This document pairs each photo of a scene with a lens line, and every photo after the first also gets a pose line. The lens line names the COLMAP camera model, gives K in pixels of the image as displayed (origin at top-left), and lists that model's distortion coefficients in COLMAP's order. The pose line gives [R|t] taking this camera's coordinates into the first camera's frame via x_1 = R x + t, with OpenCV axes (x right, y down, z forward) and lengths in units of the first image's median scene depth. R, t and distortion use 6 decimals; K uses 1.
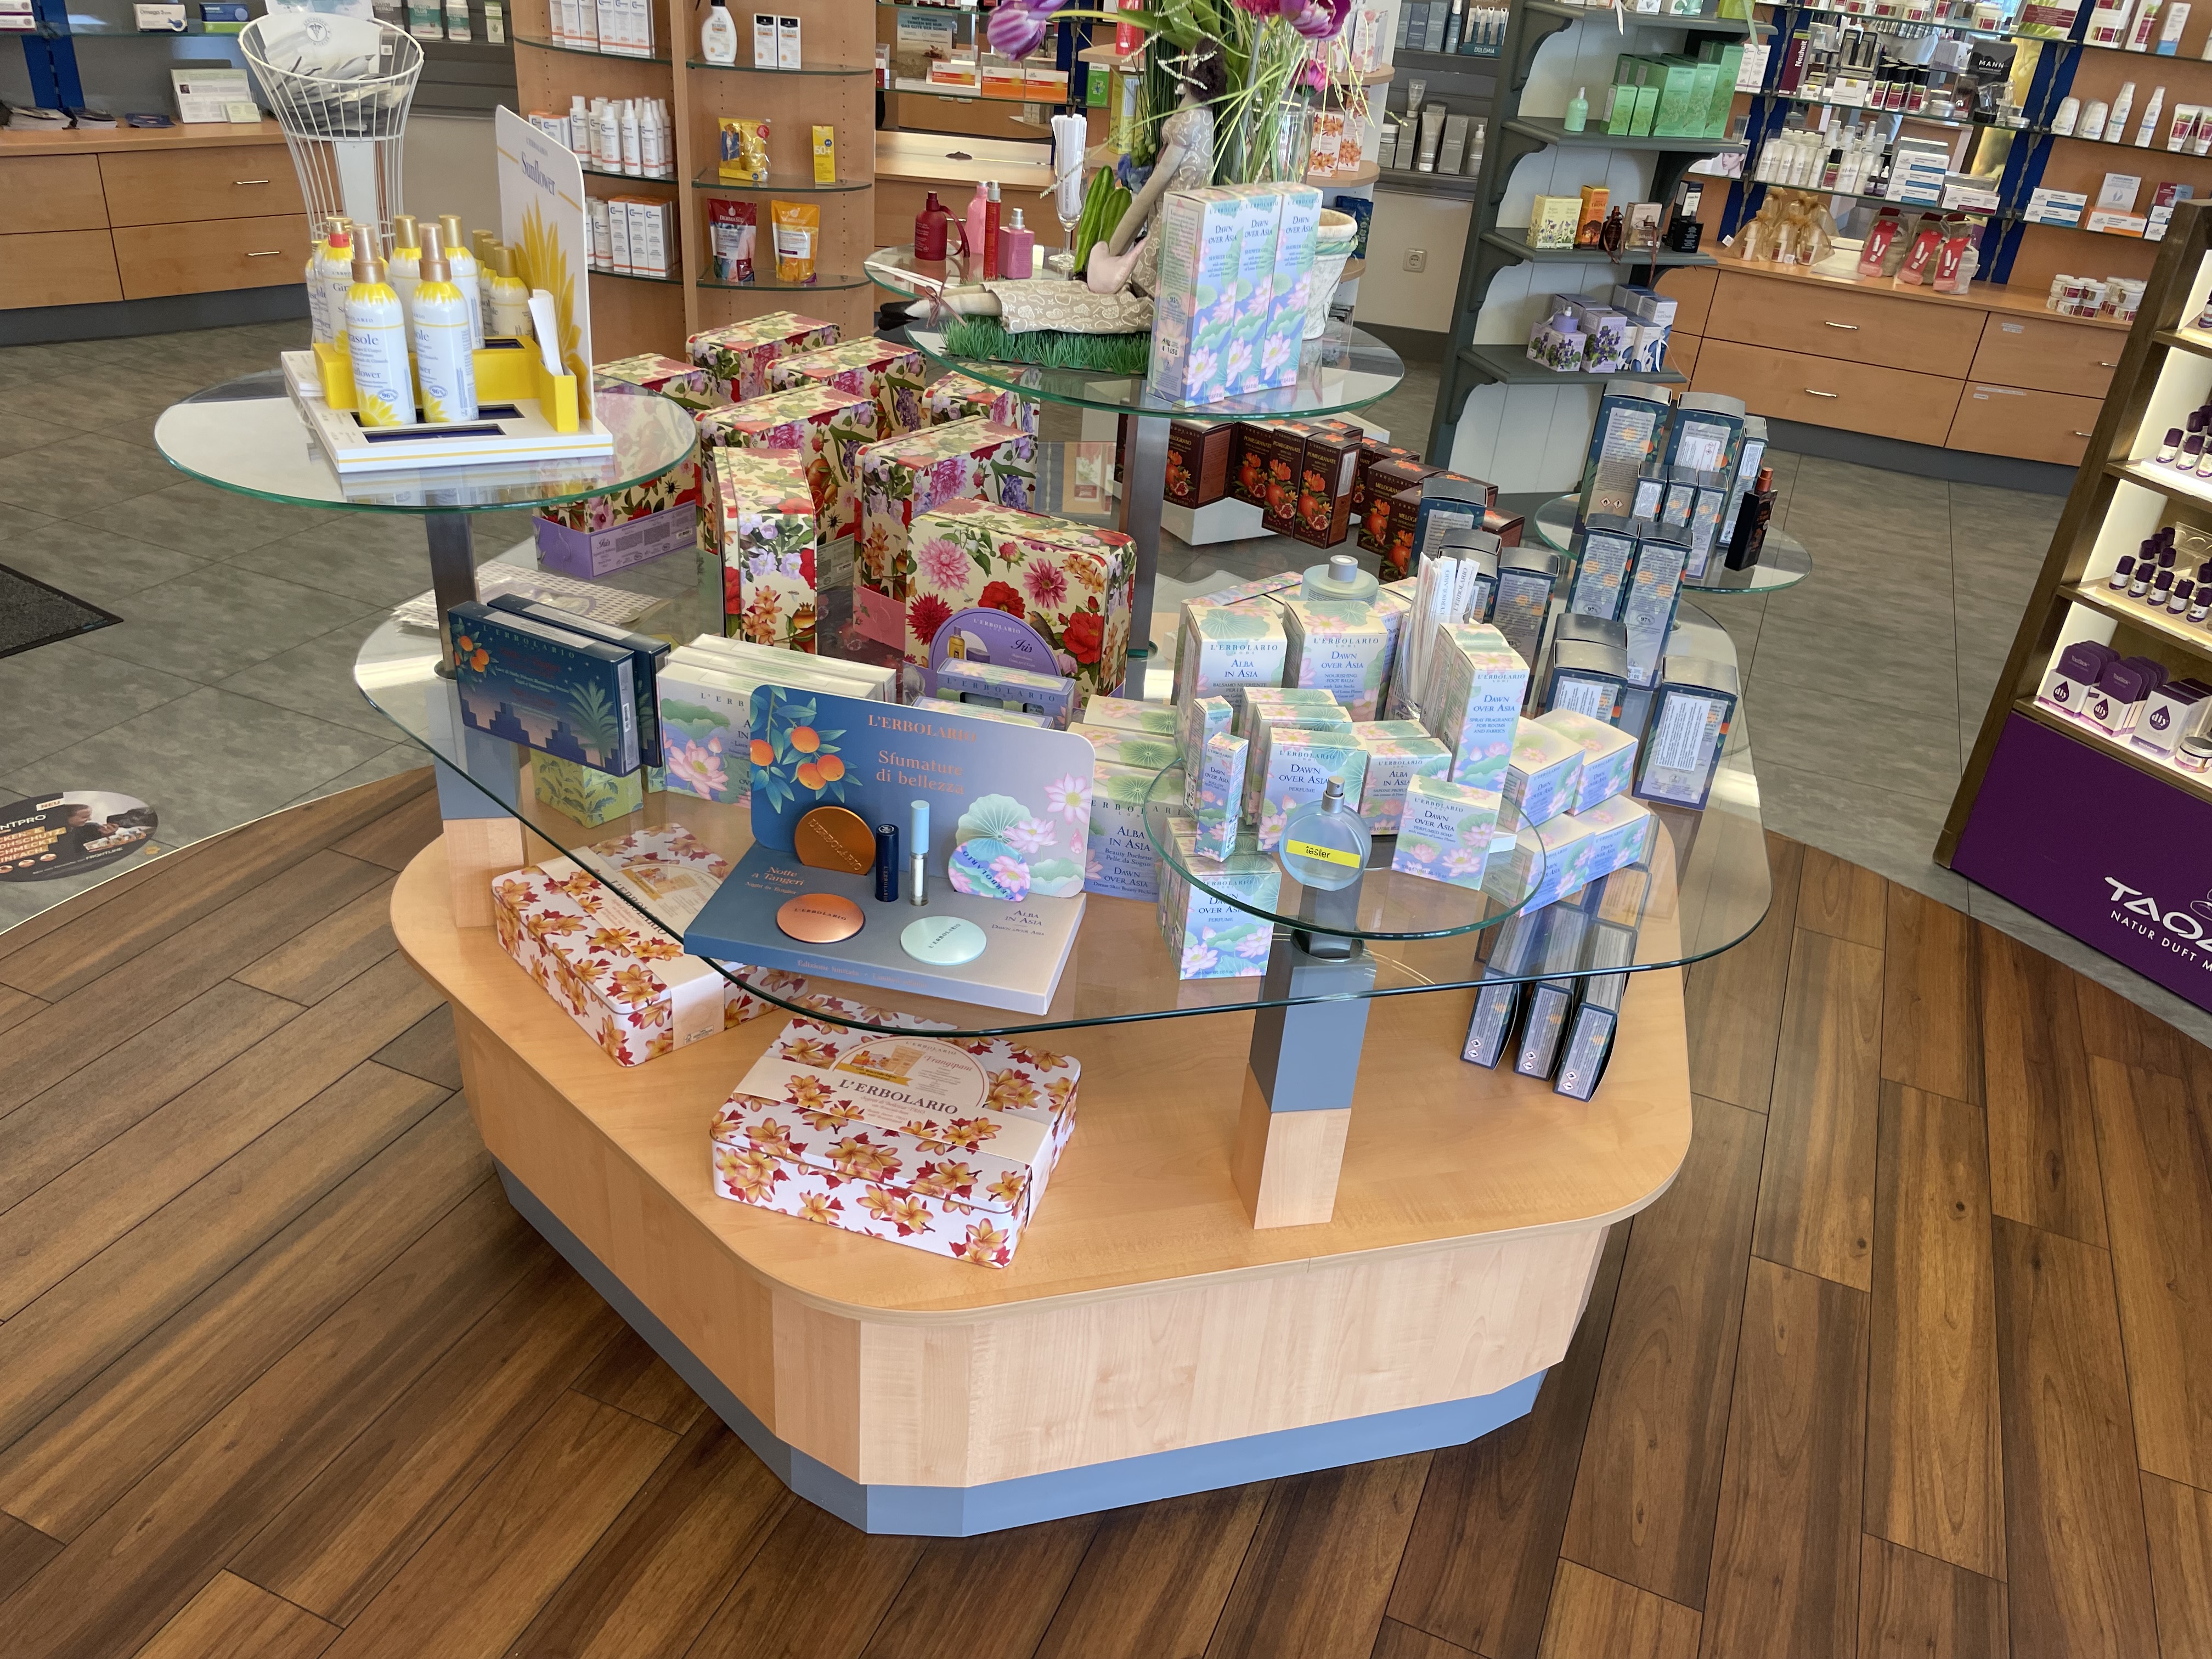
lens RADIAL K [[1670.6, 0, 1133.1], [0, 1670.6, 843.6], [0, 0, 1]] dist [0.084276, -0.118205]
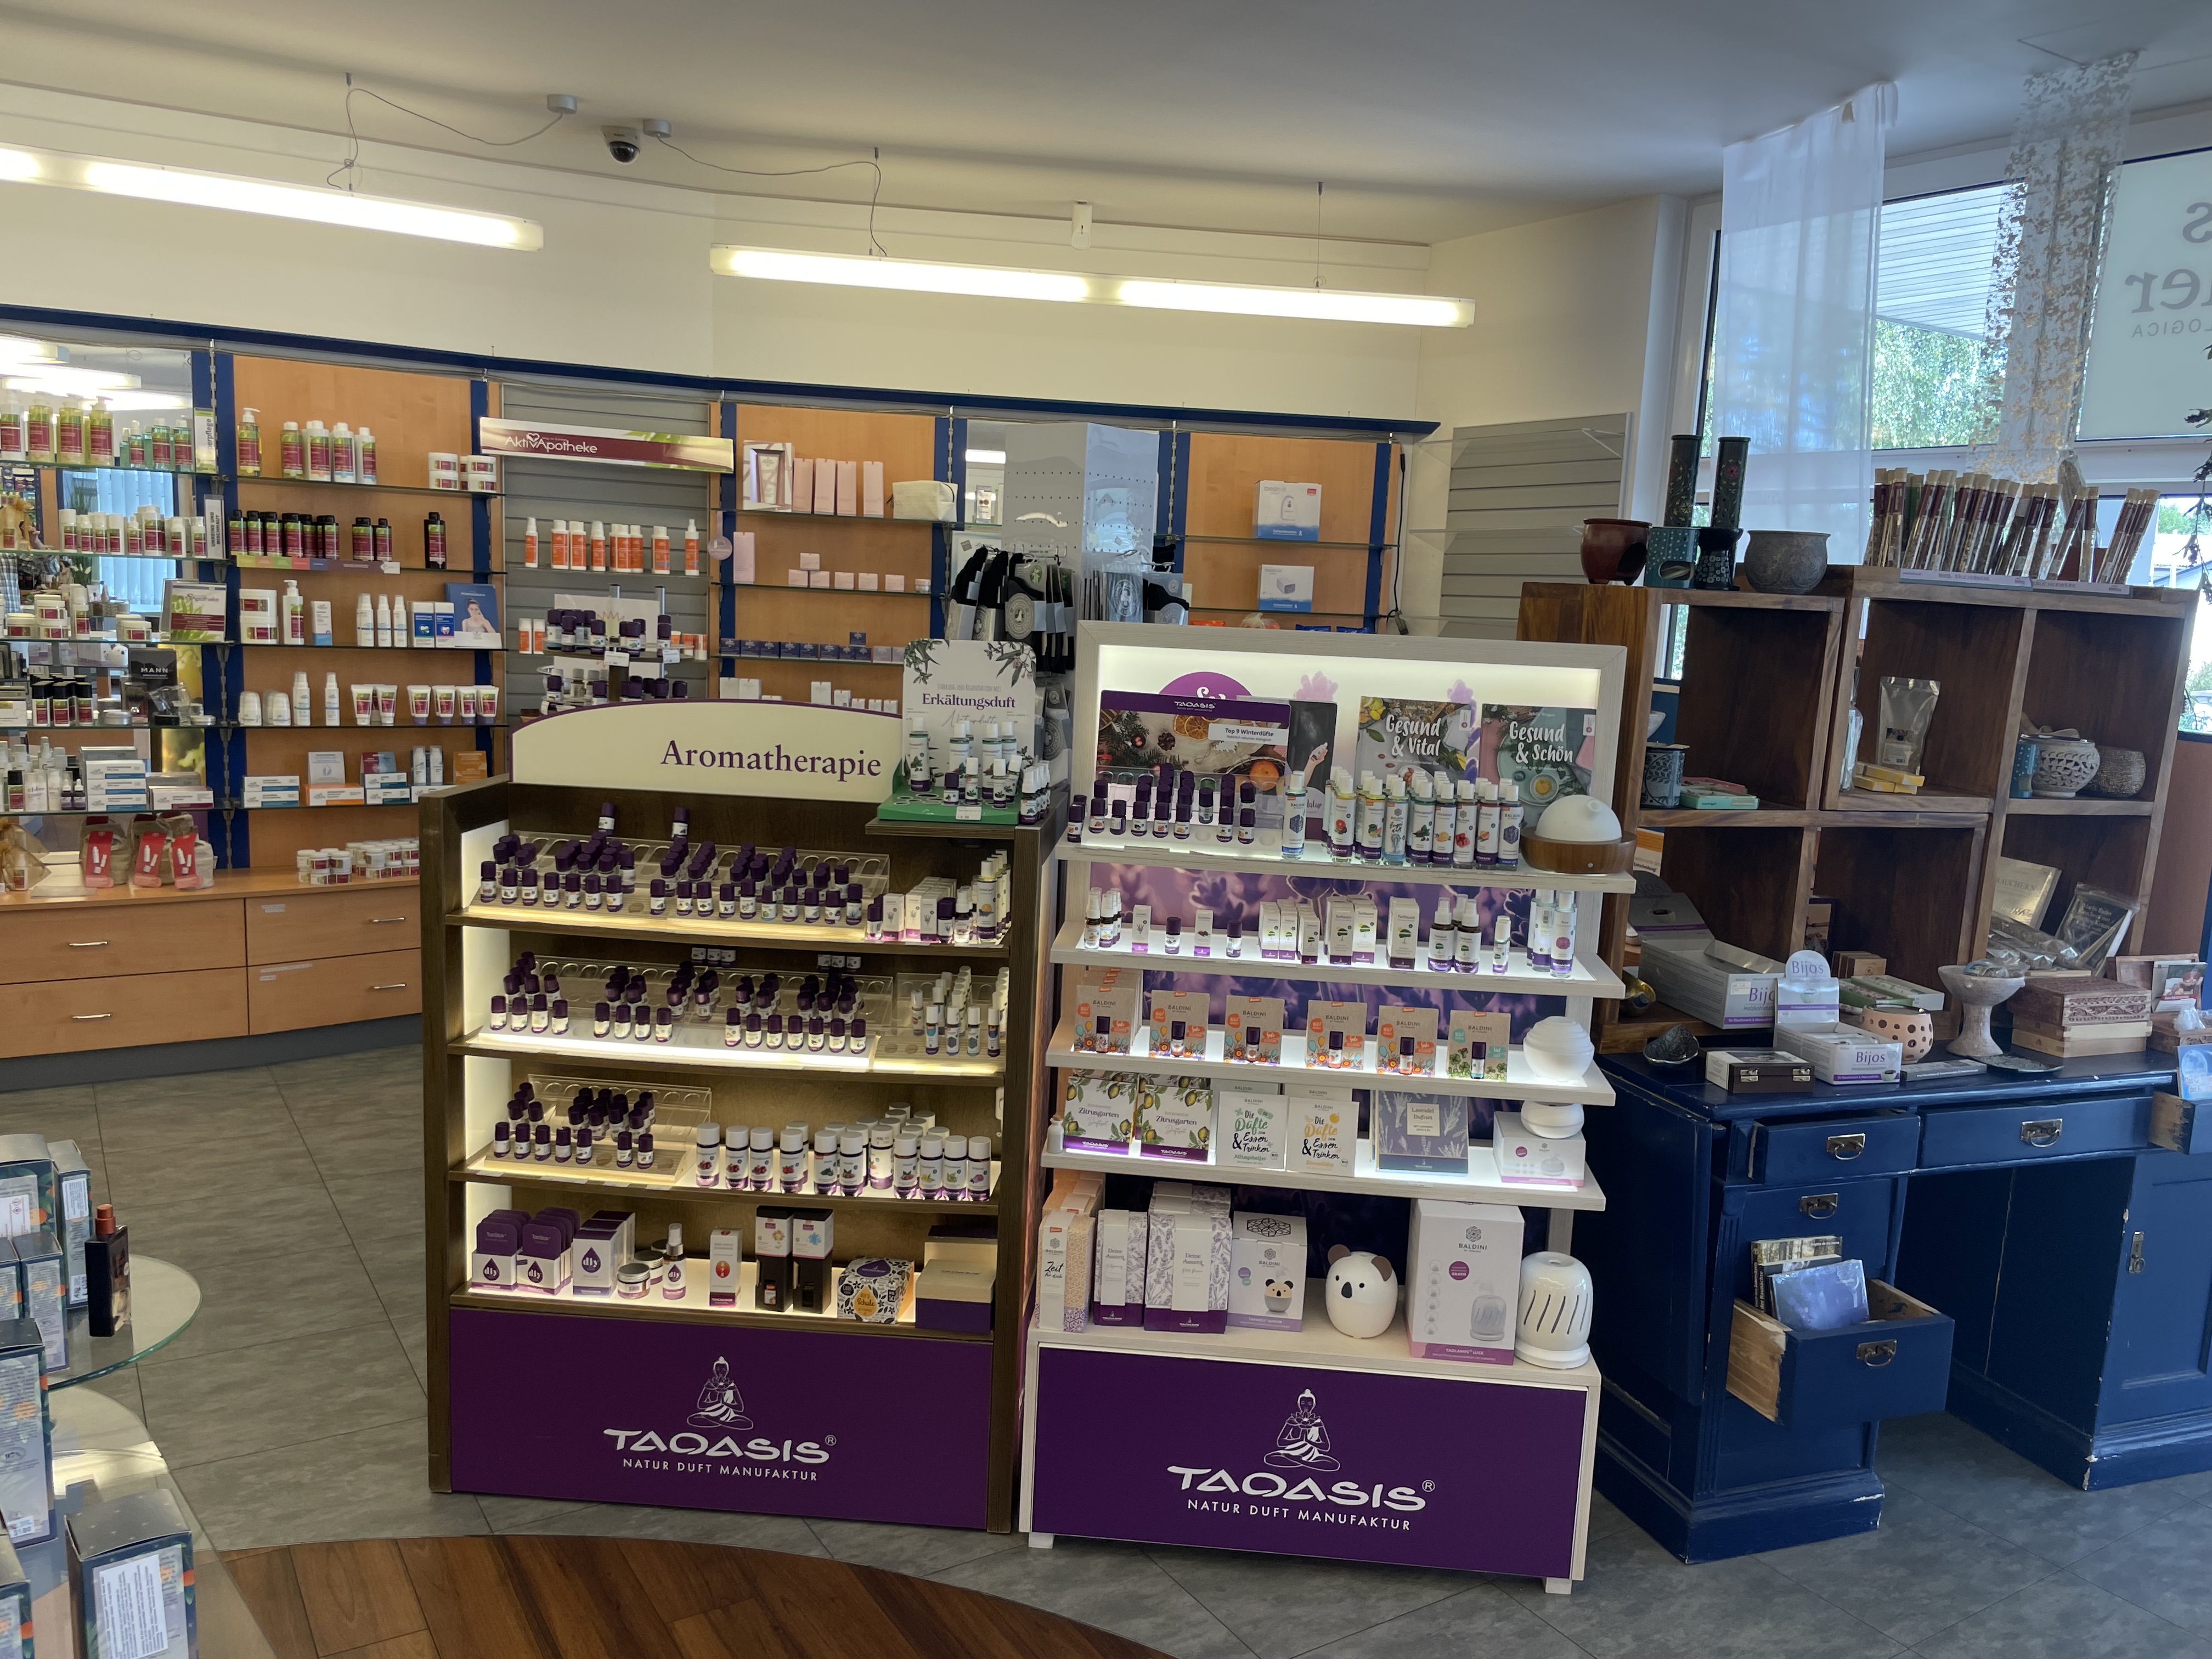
lens RADIAL K [[1670.6, 0, 1133.1], [0, 1670.6, 843.6], [0, 0, 1]] dist [0.084276, -0.118205]
pose [[0.567244, -0.182247, 0.803132, 0.018948], [0.417401, 0.904294, -0.089604, -0.047866], [-0.709937, 0.386056, 0.589025, 0.055996]]
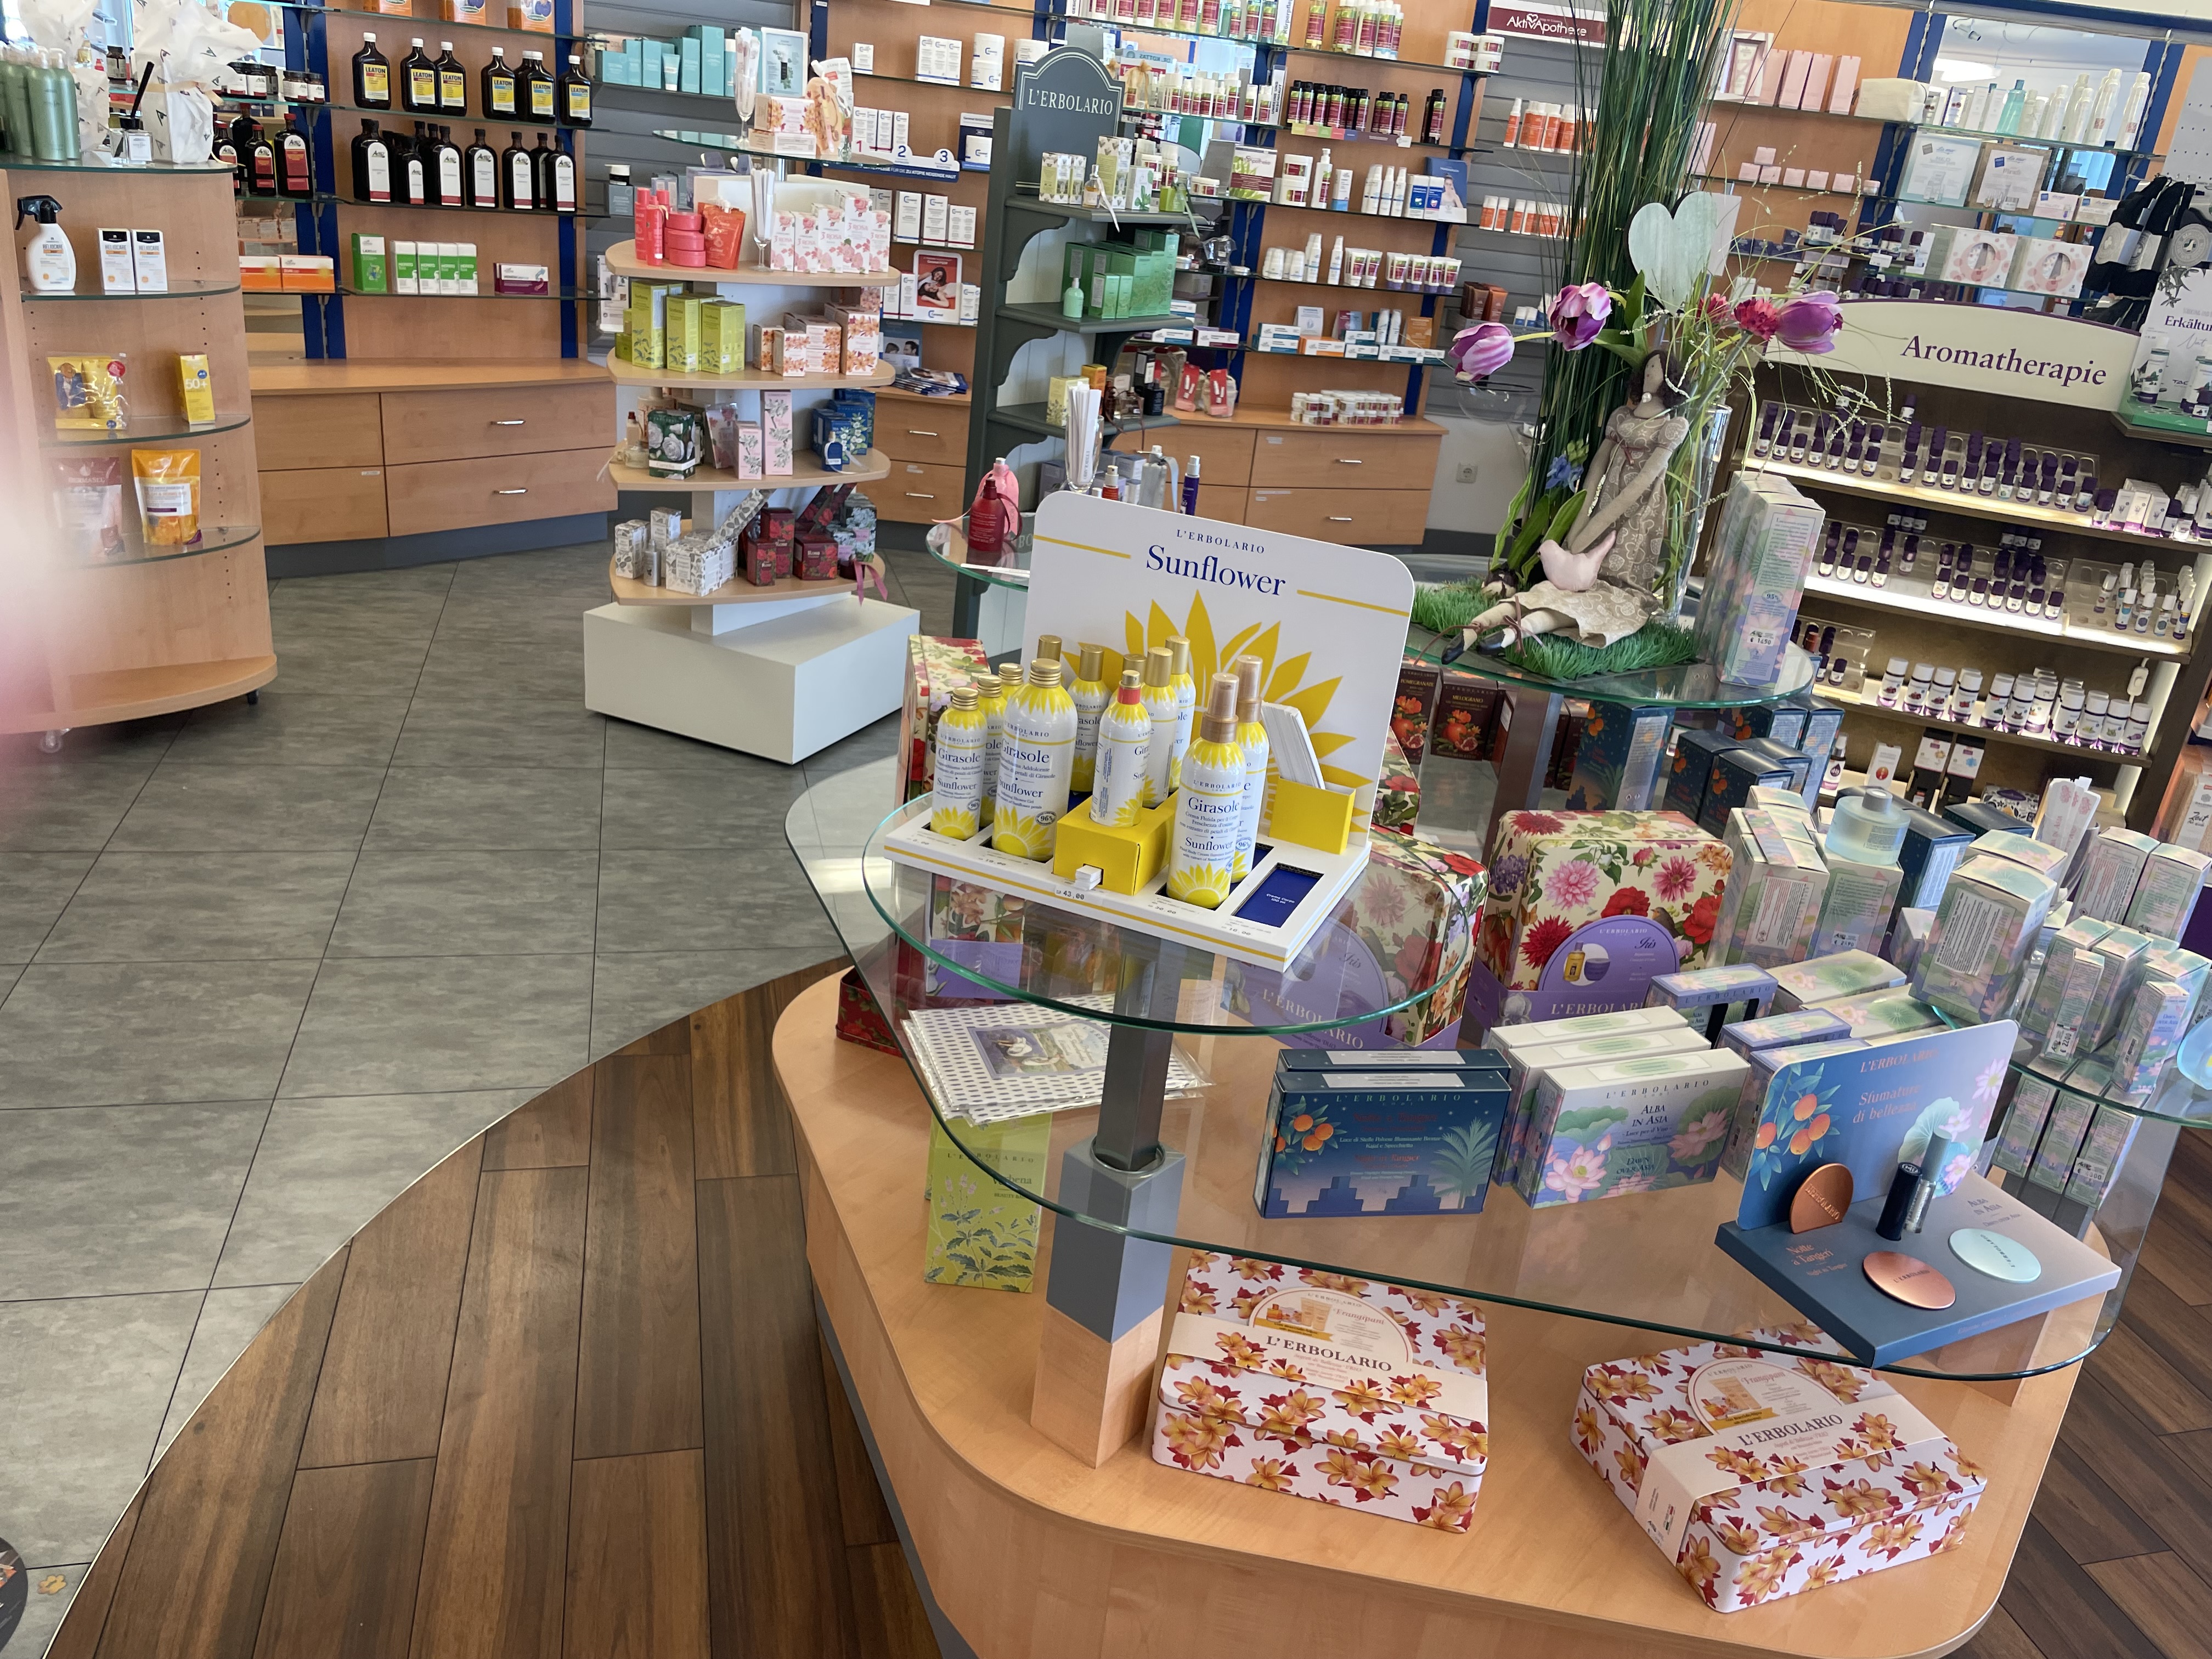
lens RADIAL K [[1675.4, 0, 1119.1], [0, 1675.4, 820.4], [0, 0, 1]] dist [0.083695, -0.114825]
pose [[0.801149, -0.229906, 0.552543, -0.338584], [0.264132, 0.964313, 0.018264, -0.114715], [-0.537024, 0.131312, 0.833284, 0.127135]]
